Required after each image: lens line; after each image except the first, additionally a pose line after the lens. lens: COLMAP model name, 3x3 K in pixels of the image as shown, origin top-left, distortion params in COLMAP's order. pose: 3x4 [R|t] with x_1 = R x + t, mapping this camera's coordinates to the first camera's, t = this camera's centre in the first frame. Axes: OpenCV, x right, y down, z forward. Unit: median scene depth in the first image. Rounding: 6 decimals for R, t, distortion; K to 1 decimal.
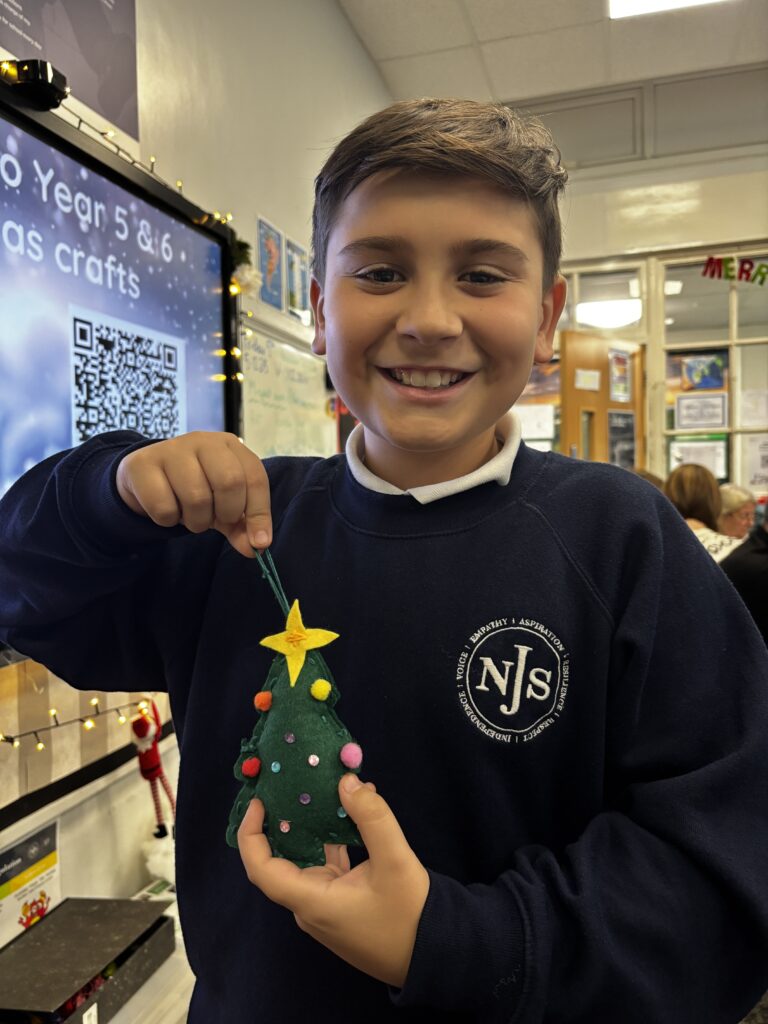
lens RADIAL K [[772.9, 0, 387.7], [0, 772.9, 519.9], [0, 0, 1]] dist [0.014555, -0.033223]
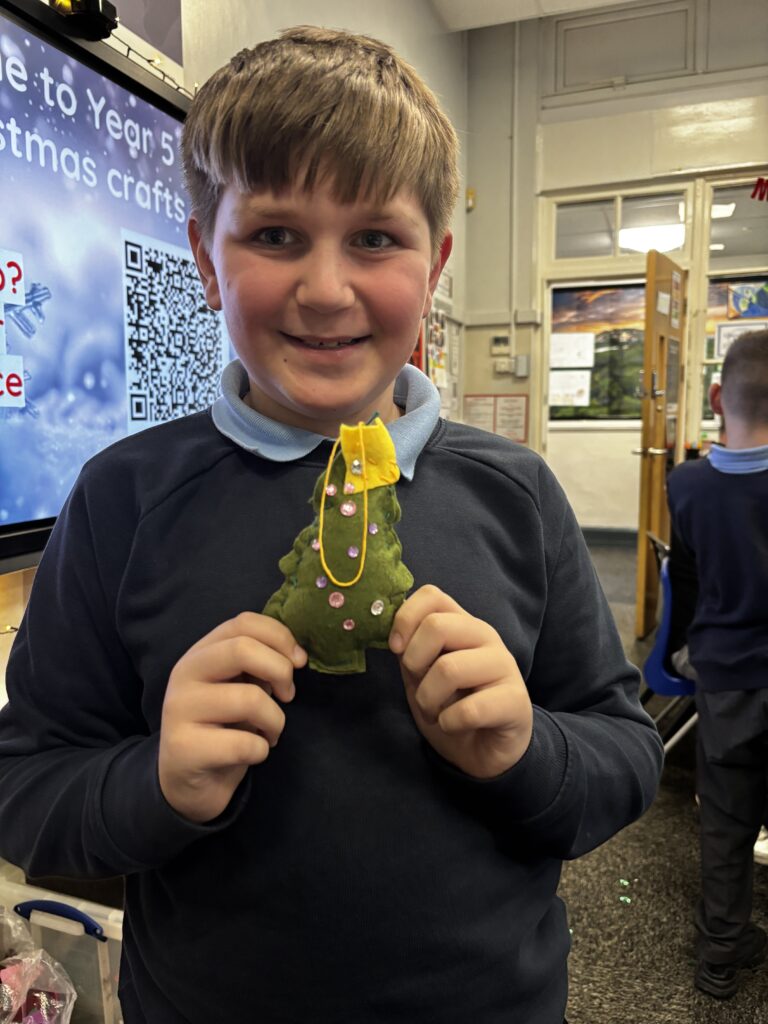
lens RADIAL K [[772.9, 0, 383.6], [0, 772.9, 516.0], [0, 0, 1]] dist [0.014555, -0.033223]
pose [[0.998376, 0.018764, -0.053794, 0.013352], [-0.014236, 0.996419, 0.083347, 0.019452], [0.055165, -0.082446, 0.995068, -0.063610]]
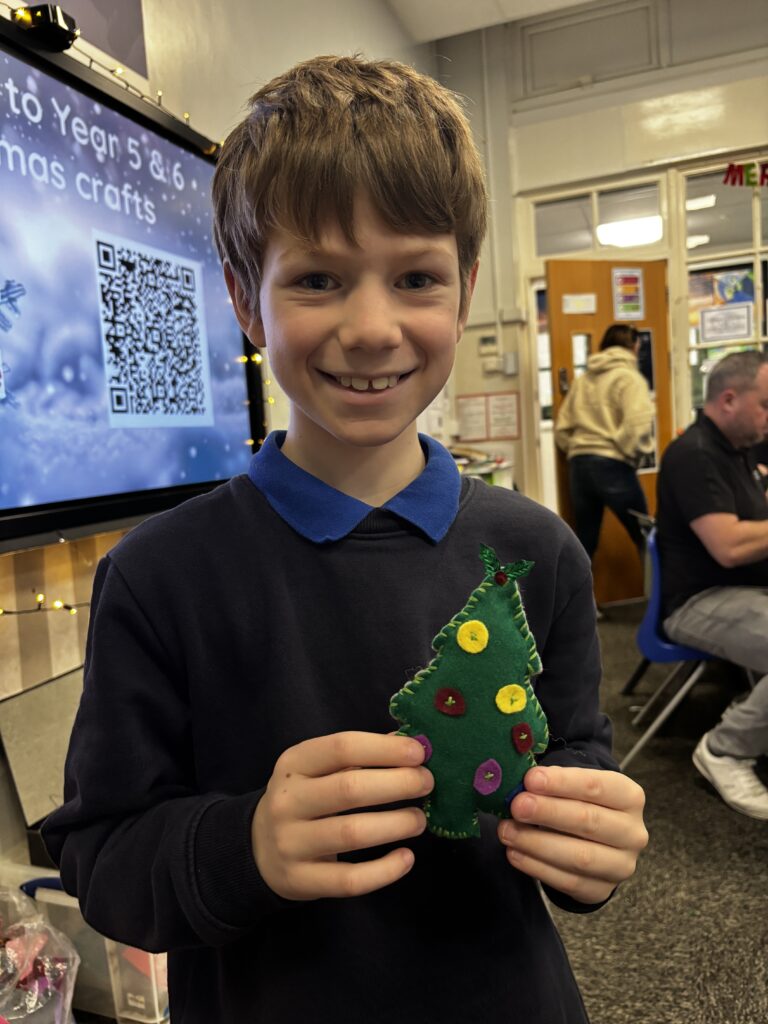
lens RADIAL K [[772.9, 0, 385.9], [0, 772.9, 516.2], [0, 0, 1]] dist [0.014555, -0.033223]
pose [[0.996879, -0.044707, -0.065064, 0.053227], [0.048421, 0.997218, 0.056670, 0.074994], [0.062350, -0.059644, 0.996271, -0.090477]]
